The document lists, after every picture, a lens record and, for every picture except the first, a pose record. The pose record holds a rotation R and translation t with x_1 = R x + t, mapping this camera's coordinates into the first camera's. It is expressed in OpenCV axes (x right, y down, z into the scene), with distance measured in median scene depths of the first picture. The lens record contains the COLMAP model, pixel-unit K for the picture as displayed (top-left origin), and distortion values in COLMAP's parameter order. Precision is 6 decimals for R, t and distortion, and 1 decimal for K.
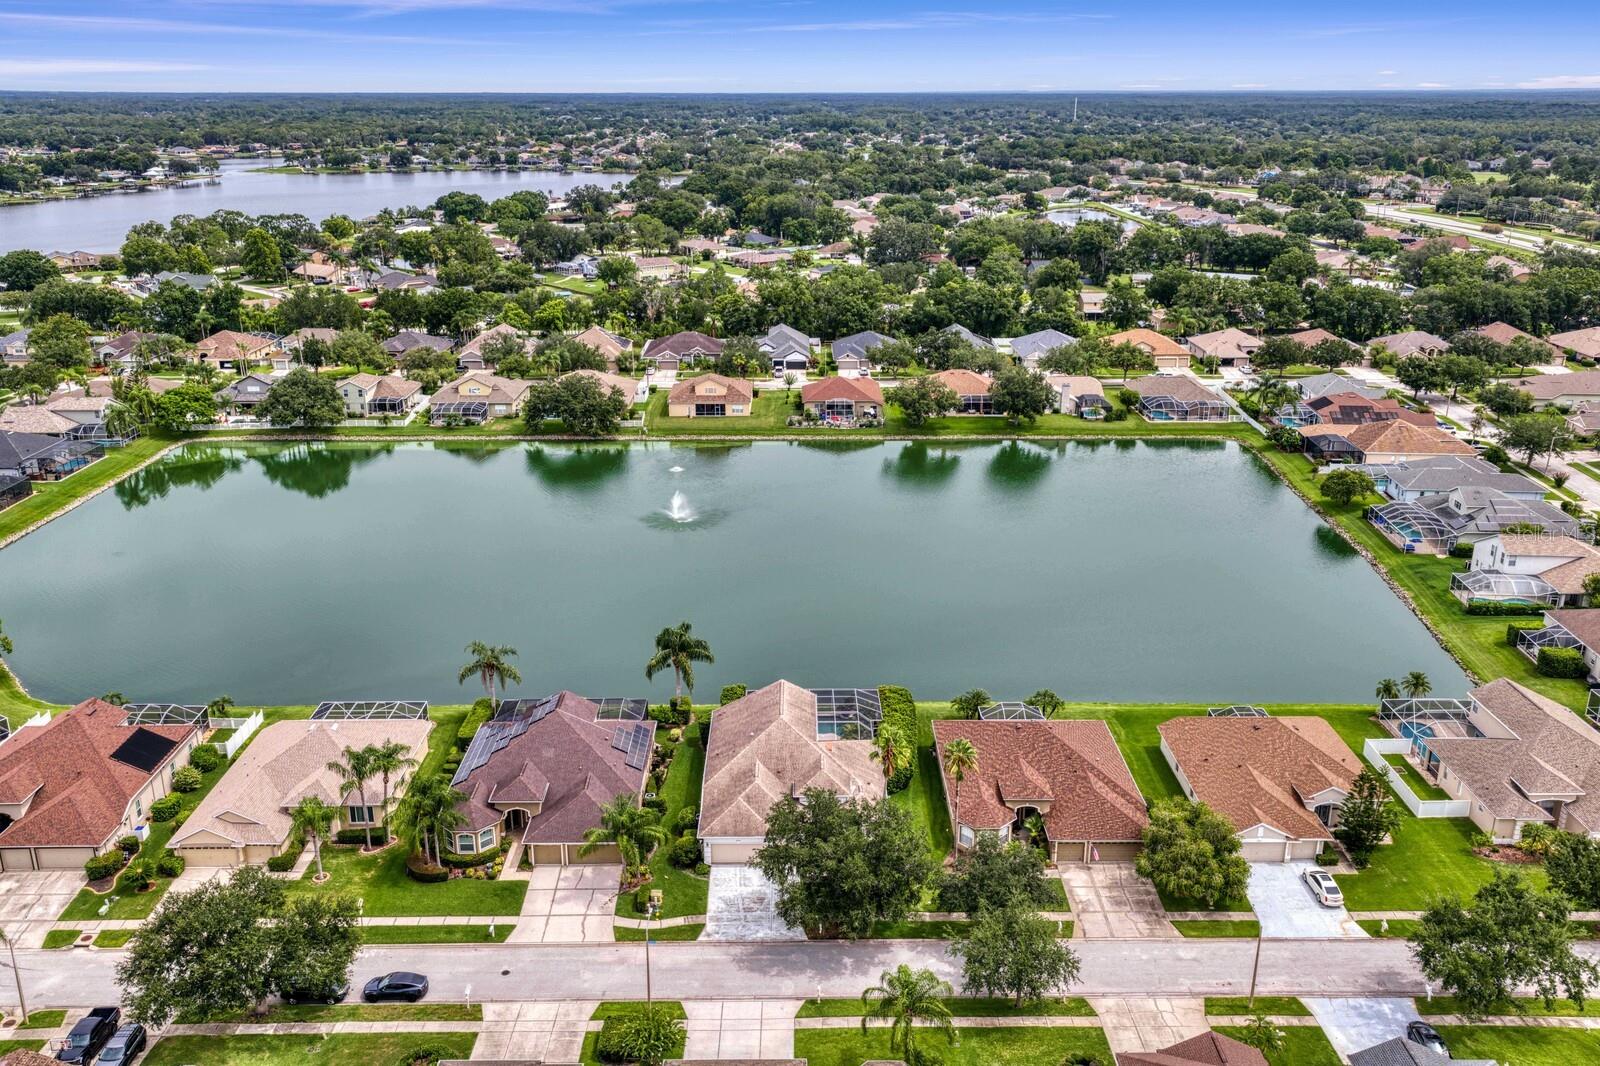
lens RADIAL K [[1300.8, 0, 804.3], [0, 1300.8, 528.3], [0, 0, 1]] dist [0.023357, -0.025168]
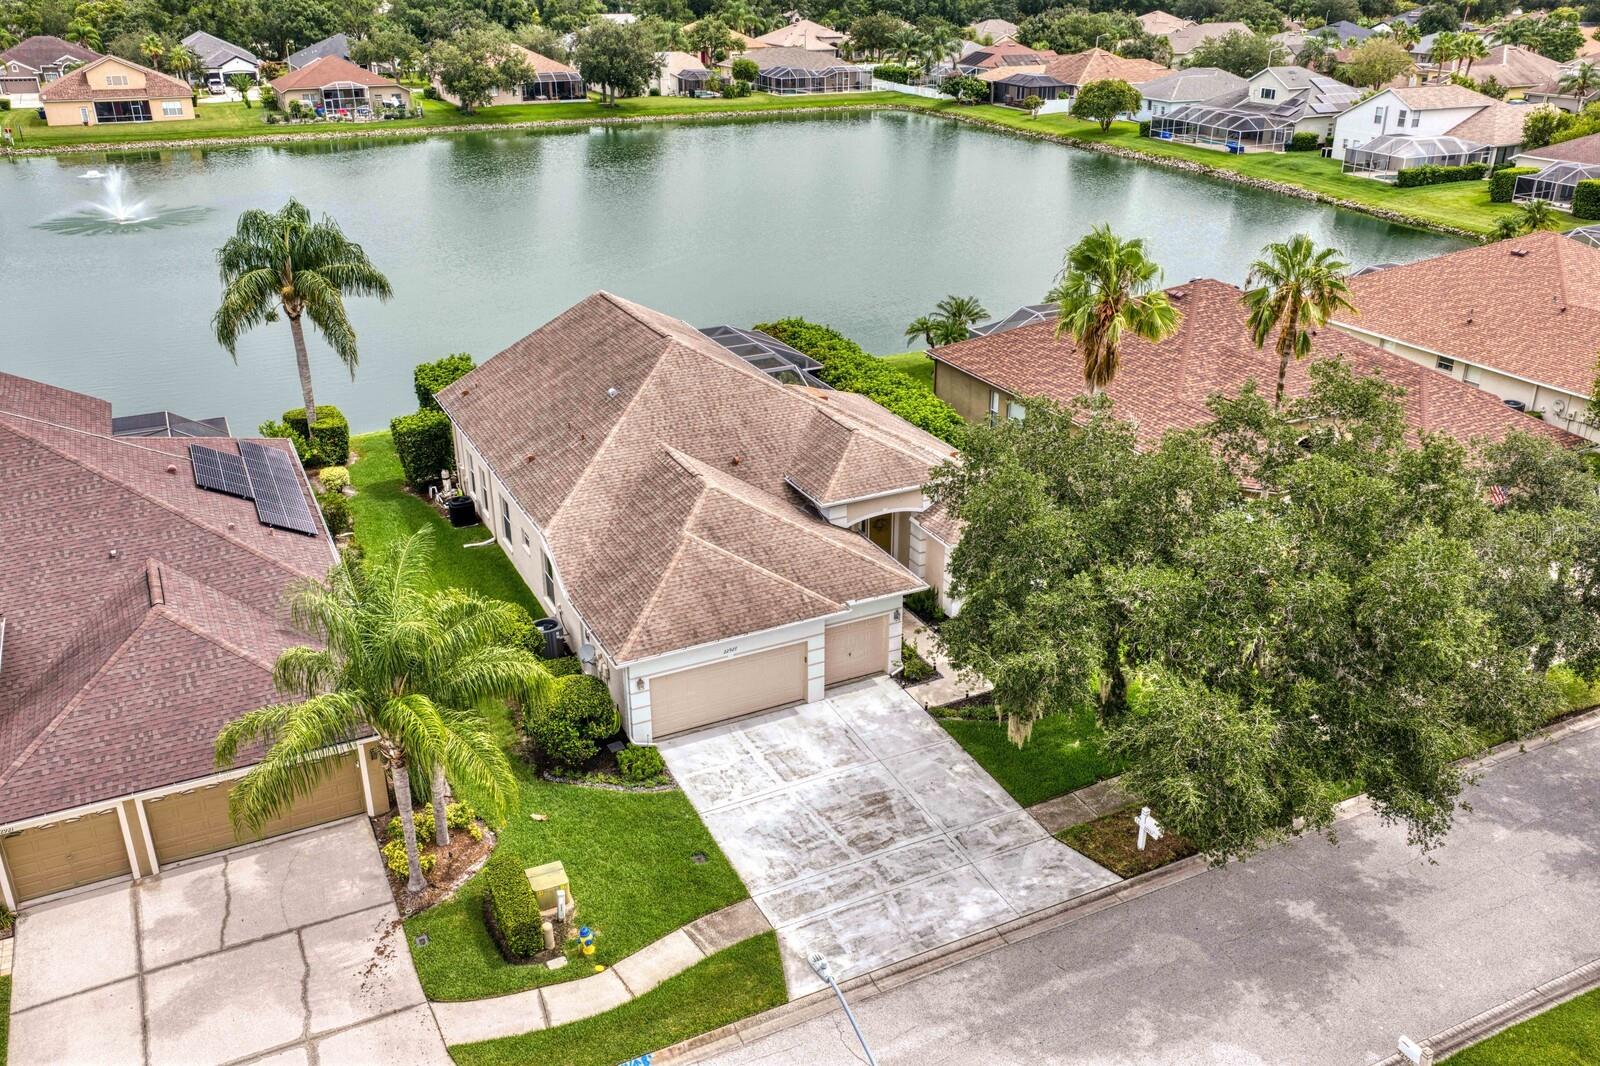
lens RADIAL K [[1300.8, 0, 803.0], [0, 1300.8, 544.3], [0, 0, 1]] dist [0.023357, -0.025168]
pose [[0.899570, -0.182258, 0.396932, -0.156384], [0.141288, 0.981343, 0.130398, 0.175071], [-0.413293, -0.061220, 0.908538, 0.702892]]
